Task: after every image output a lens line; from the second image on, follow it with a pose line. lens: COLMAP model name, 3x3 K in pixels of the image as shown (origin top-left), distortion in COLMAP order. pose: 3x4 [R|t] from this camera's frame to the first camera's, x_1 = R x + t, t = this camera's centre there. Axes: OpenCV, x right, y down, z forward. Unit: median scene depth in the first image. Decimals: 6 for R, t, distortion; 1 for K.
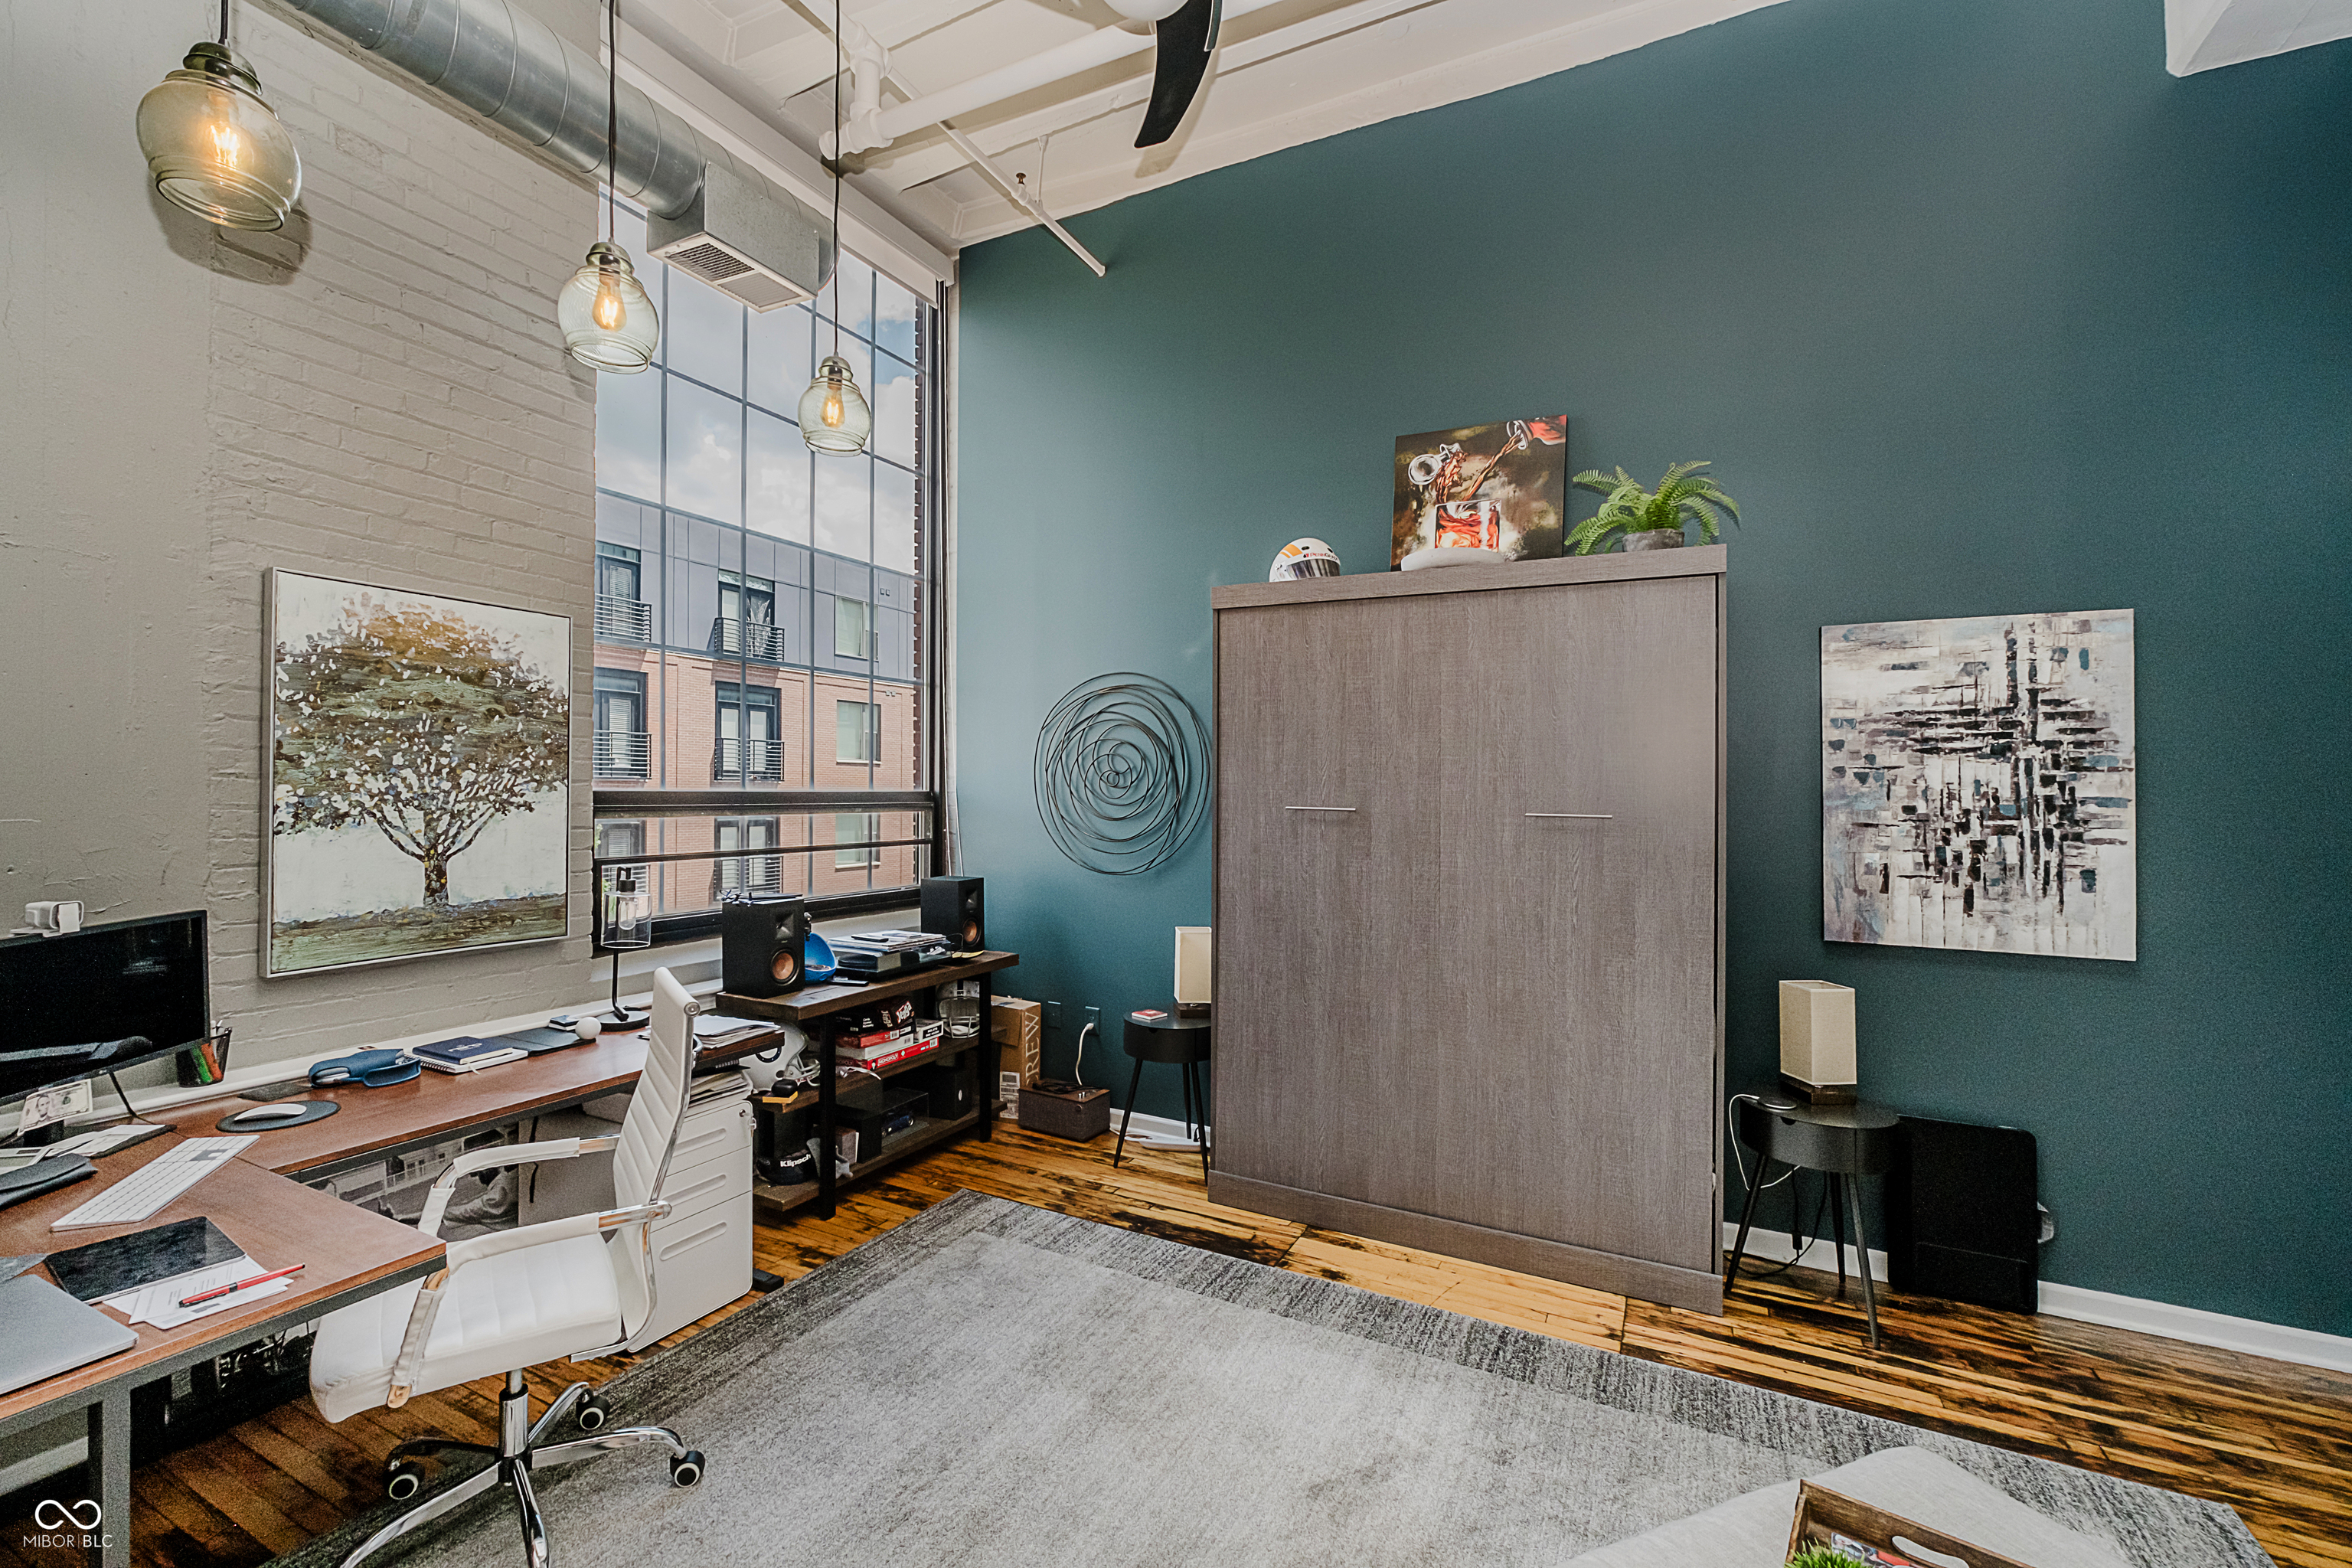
lens RADIAL K [[1002.4, 0, 1164.5], [0, 1002.4, 783.6], [0, 0, 1]] dist [-0.010154, 0.005922]
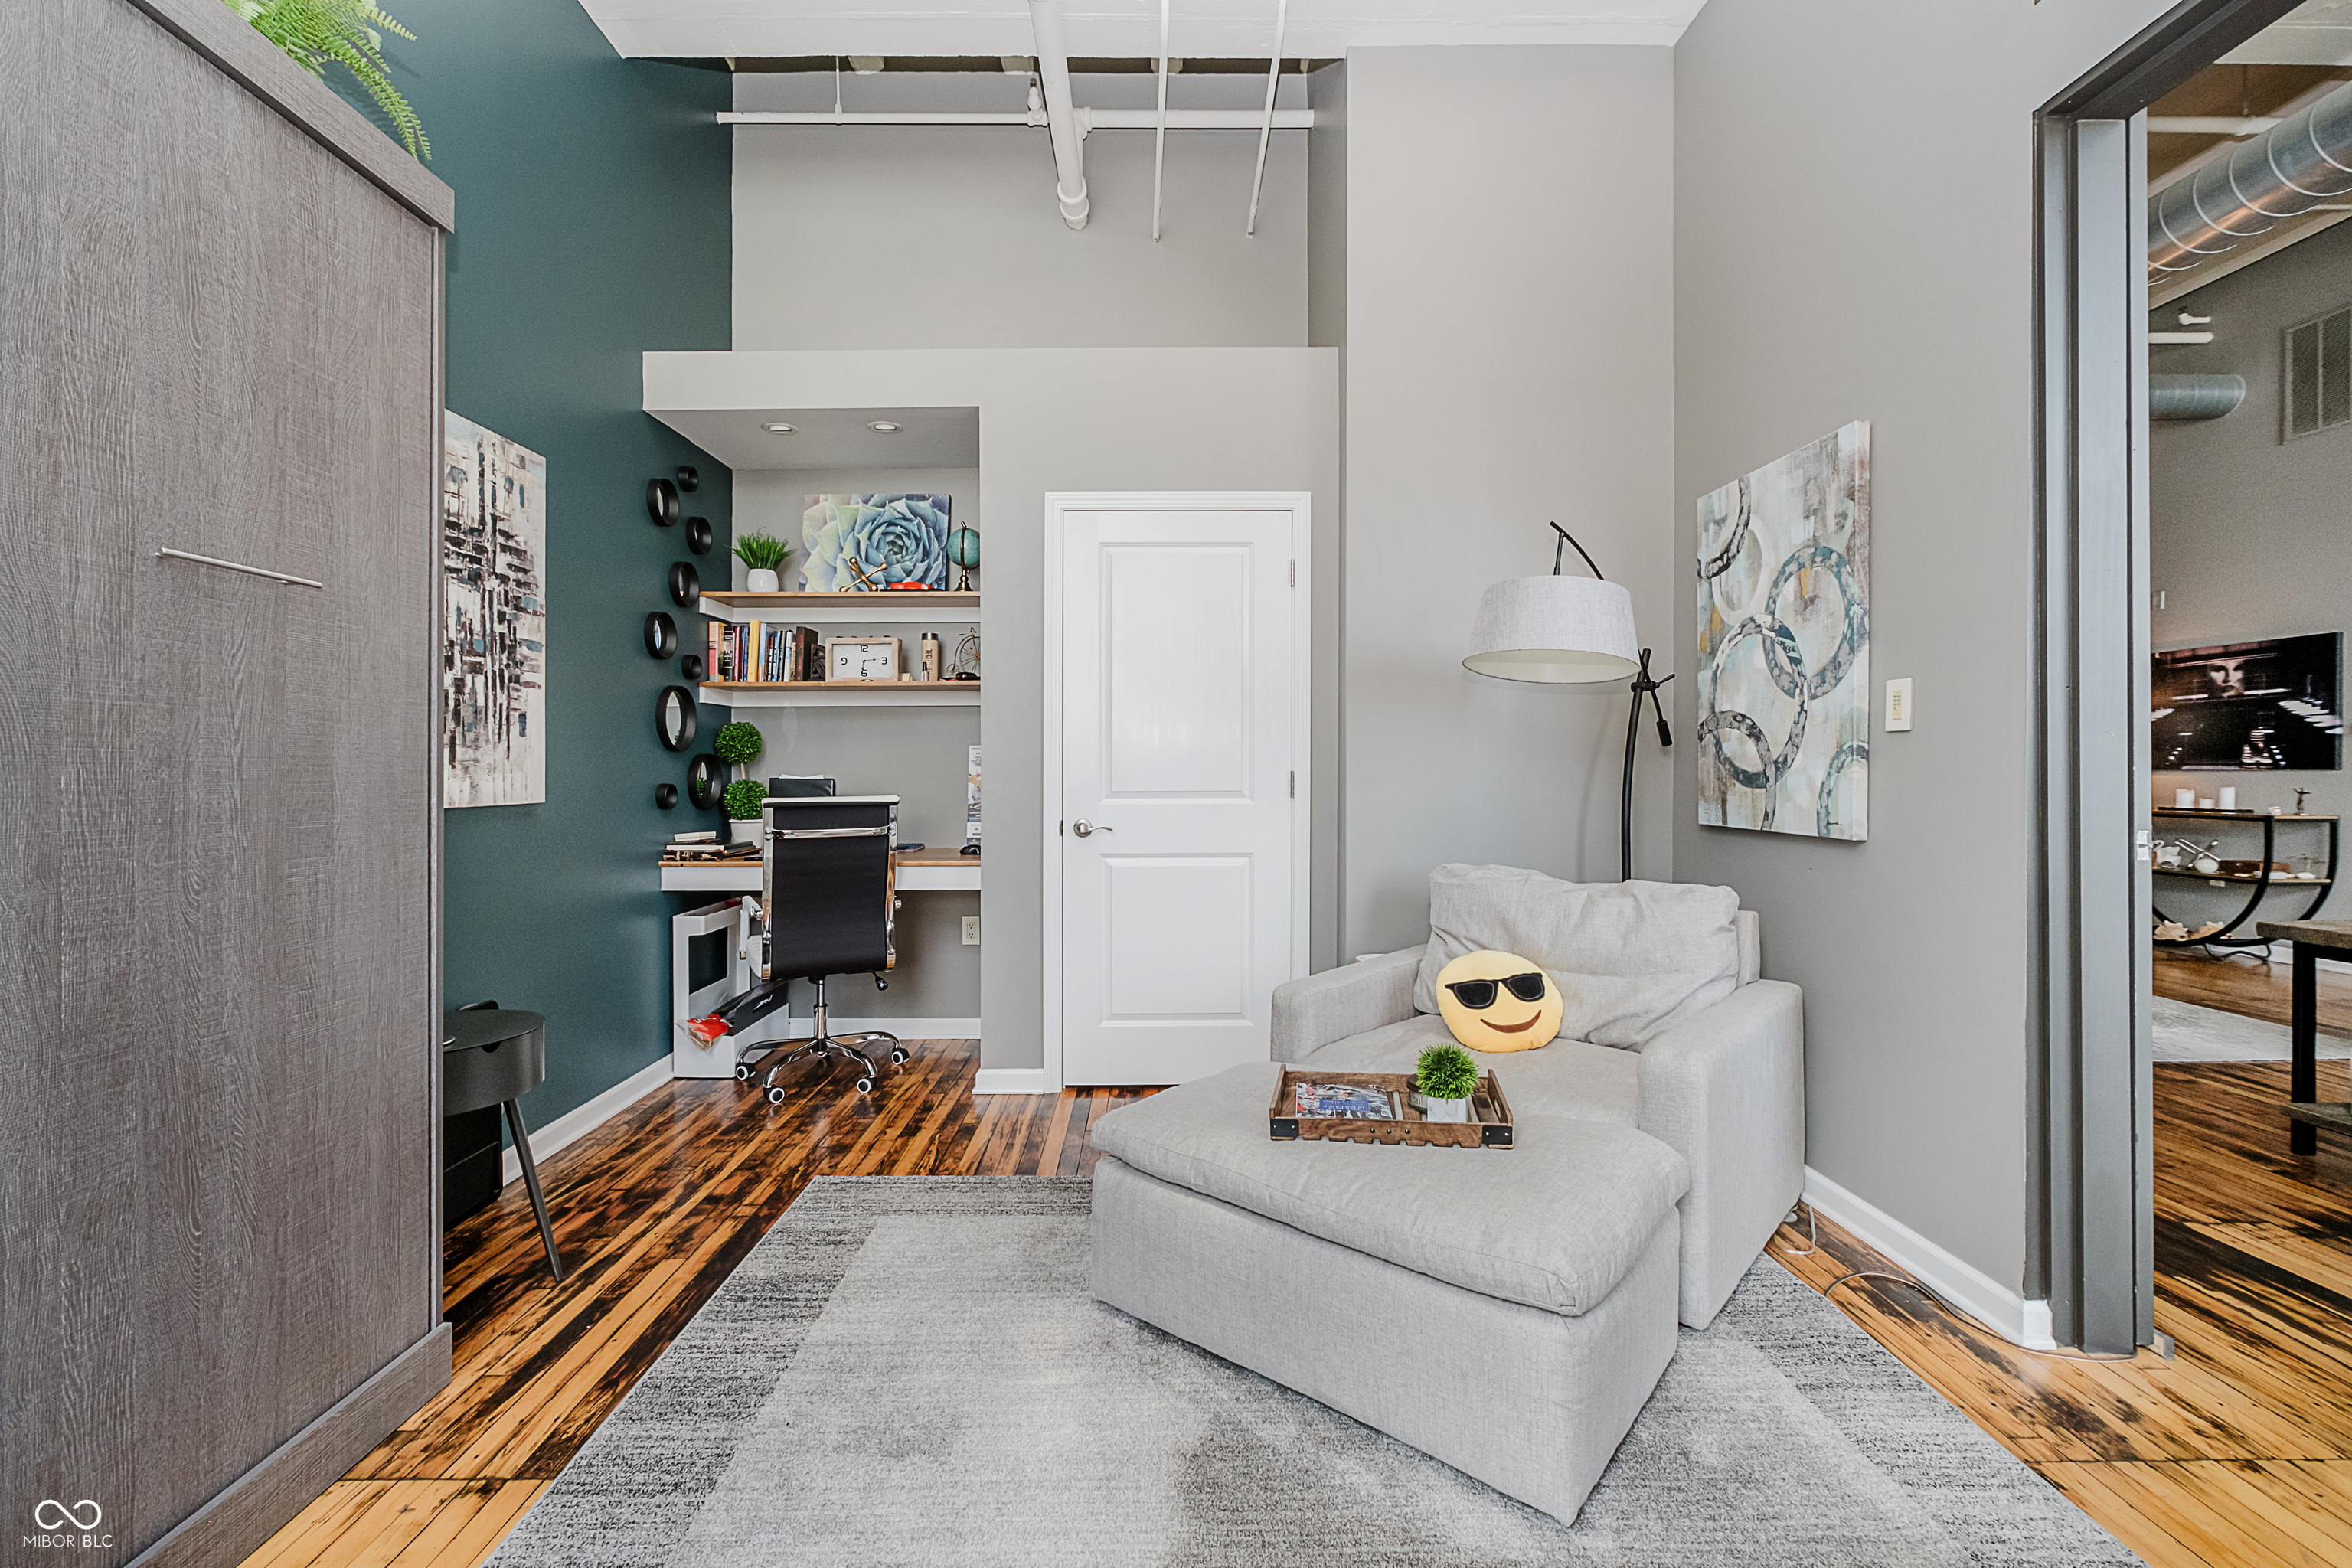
lens RADIAL K [[1002.4, 0, 1172.9], [0, 1002.4, 767.7], [0, 0, 1]] dist [-0.010154, 0.005922]
pose [[-0.468071, -0.010109, 0.883633, -0.215392], [-0.006358, 0.999947, 0.008072, 0.117701], [-0.883668, -0.001839, -0.468110, 0.827590]]
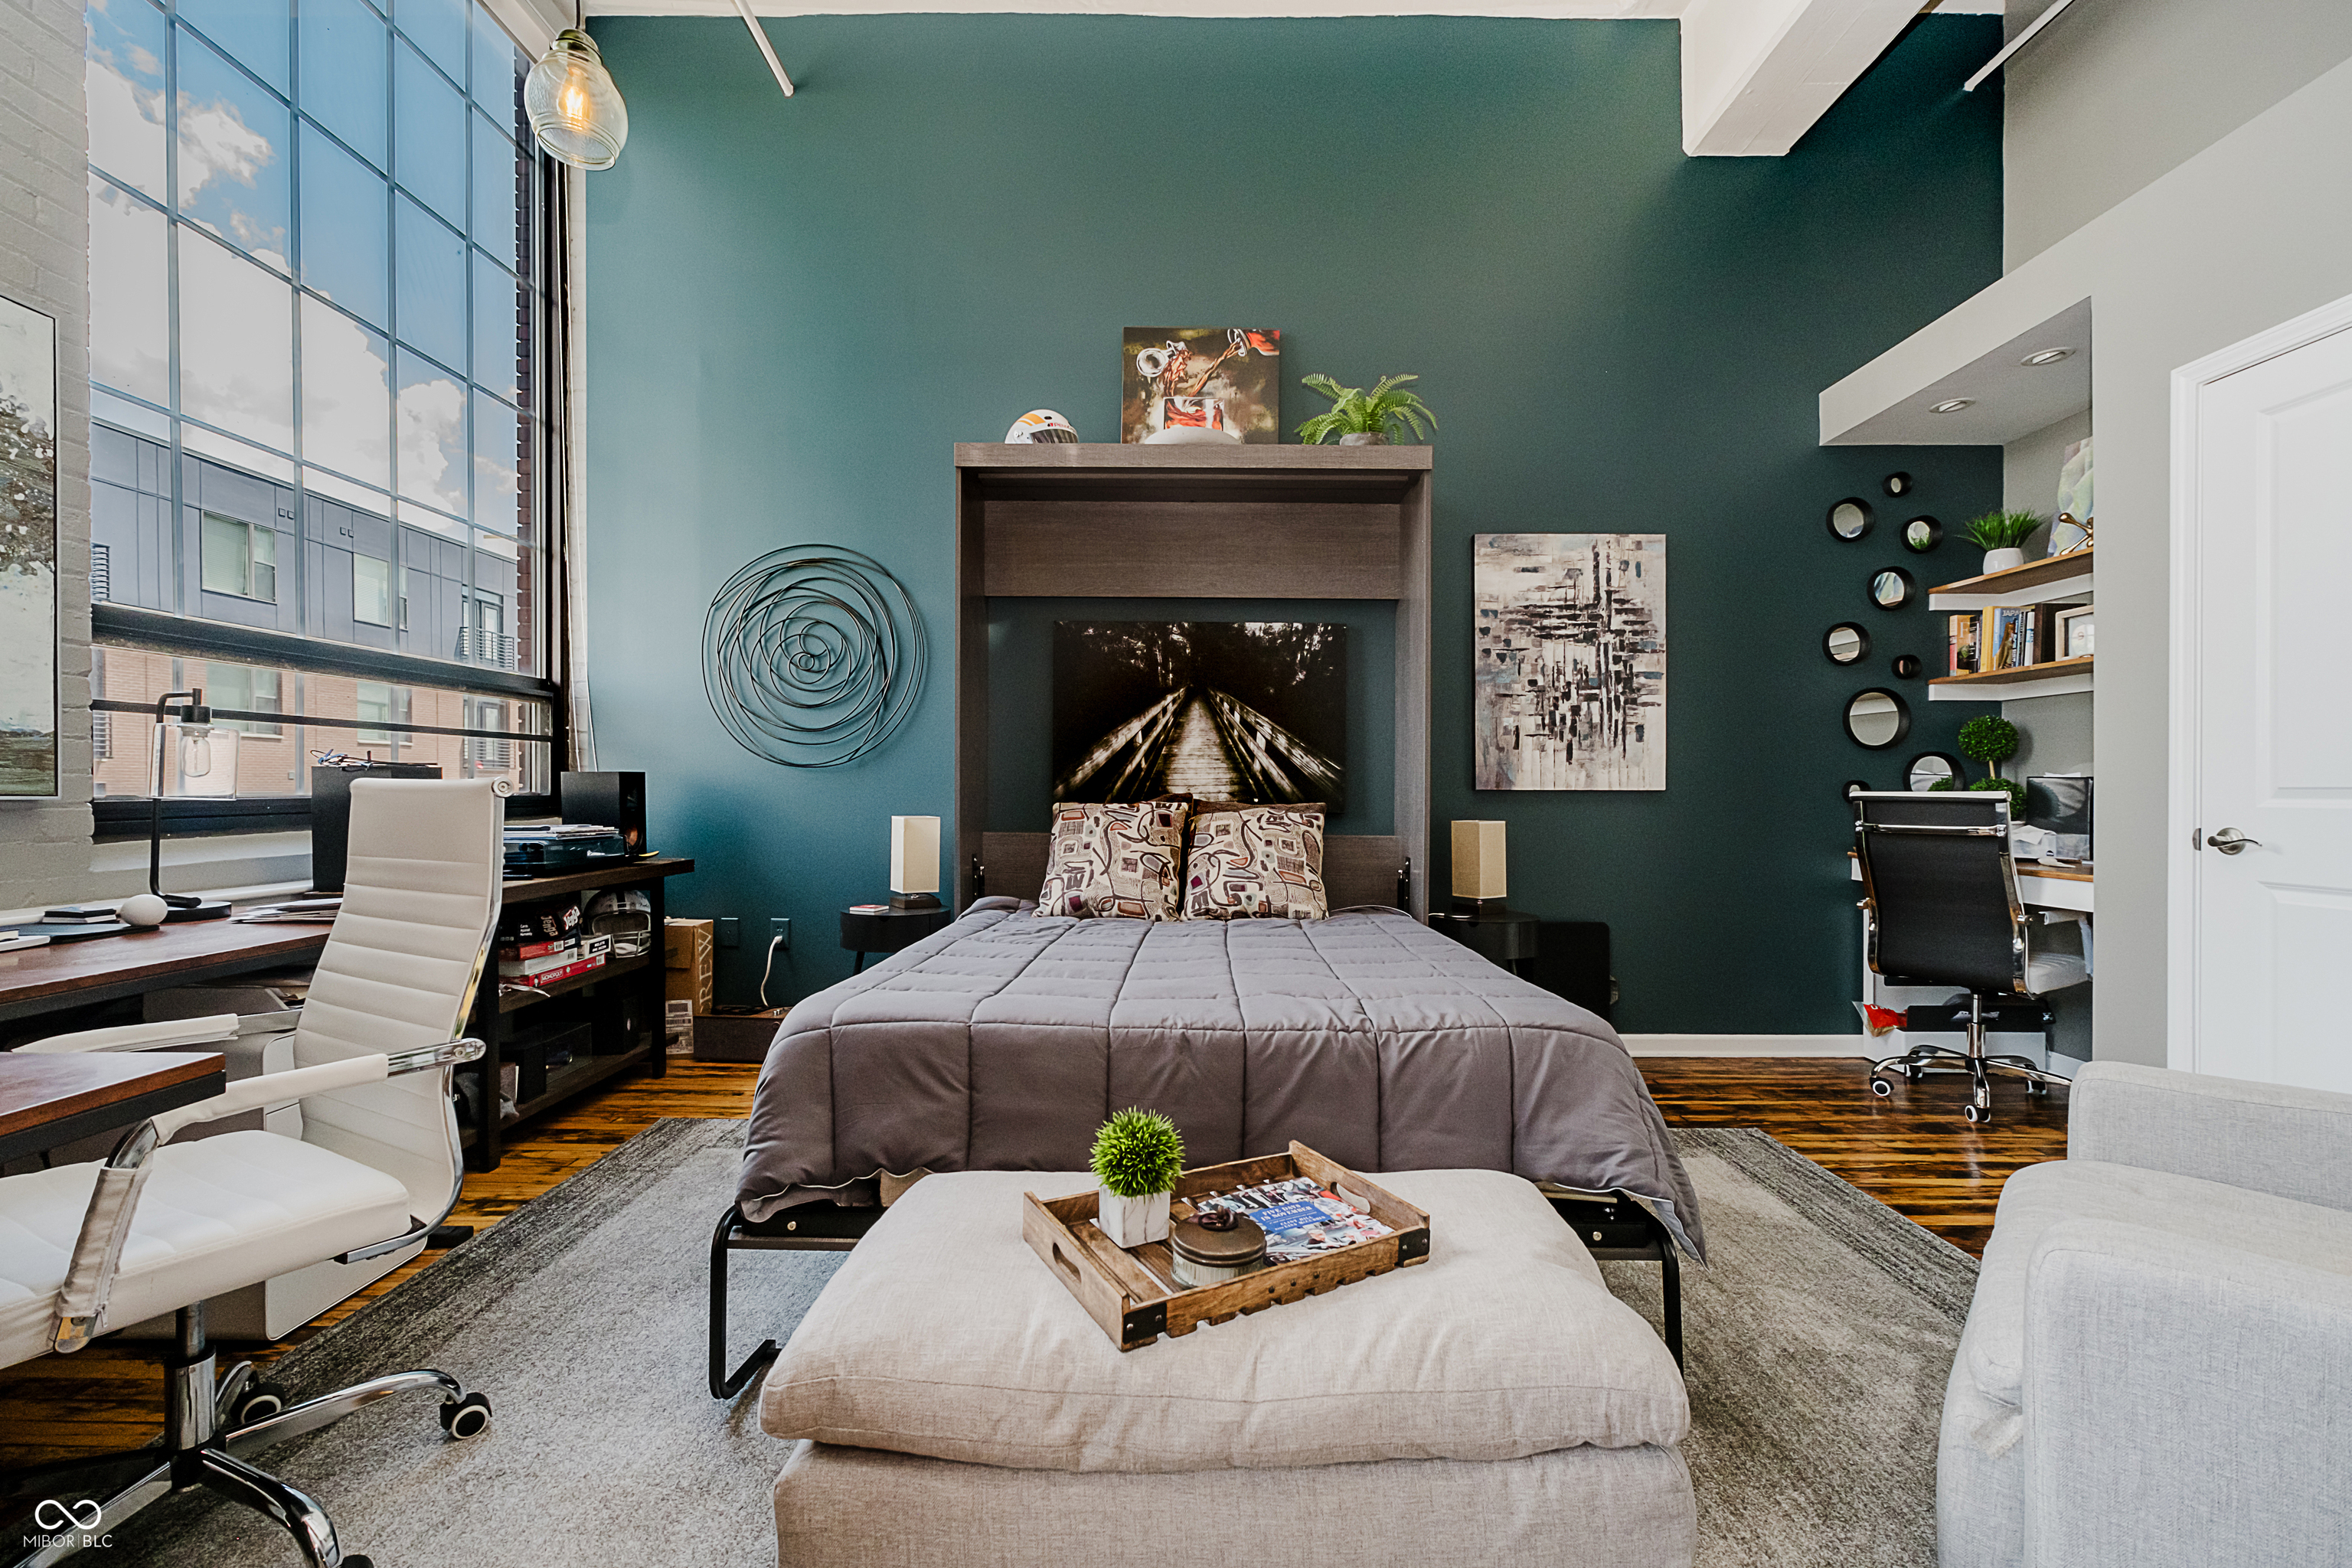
lens RADIAL K [[1002.4, 0, 1172.5], [0, 1002.4, 795.0], [0, 0, 1]] dist [-0.010154, 0.005922]
pose [[0.892078, -0.009508, 0.451781, -0.238636], [0.002576, 0.999869, 0.015957, 0.145788], [-0.451874, -0.013071, 0.891986, 0.065973]]
